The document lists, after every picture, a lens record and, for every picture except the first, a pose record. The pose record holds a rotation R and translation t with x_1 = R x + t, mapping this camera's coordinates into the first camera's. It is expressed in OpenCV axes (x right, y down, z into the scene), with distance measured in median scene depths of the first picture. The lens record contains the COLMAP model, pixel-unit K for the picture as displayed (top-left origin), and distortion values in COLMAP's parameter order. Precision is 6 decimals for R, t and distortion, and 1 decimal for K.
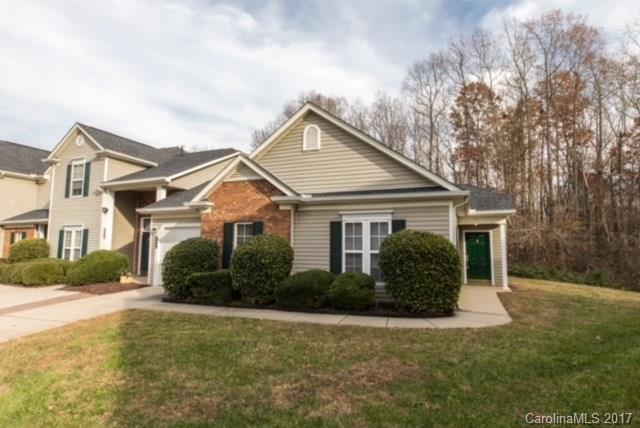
lens RADIAL K [[354.2, 0, 320.2], [0, 354.2, 214.3], [0, 0, 1]] dist [0.002420, 0.001626]
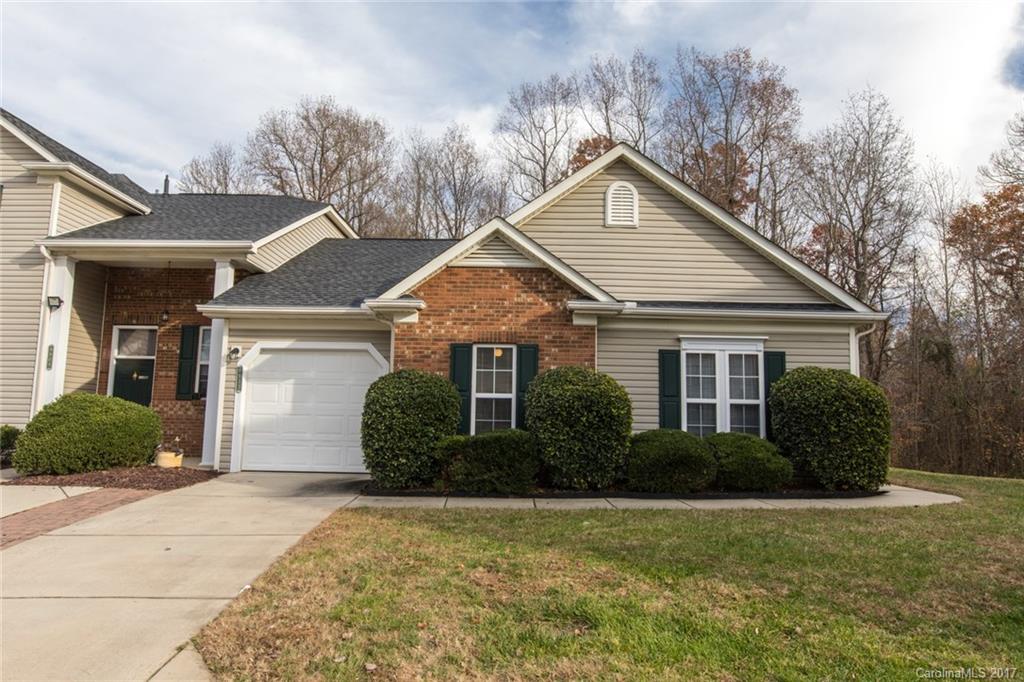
lens RADIAL K [[675.6, 0, 512.8], [0, 675.6, 341.1], [0, 0, 1]] dist [0.007020, 0.000708]
pose [[0.923719, 0.053867, 0.379265, -0.601559], [-0.047173, 0.998524, -0.026928, 0.045758], [-0.380155, 0.006983, 0.924896, 0.046572]]
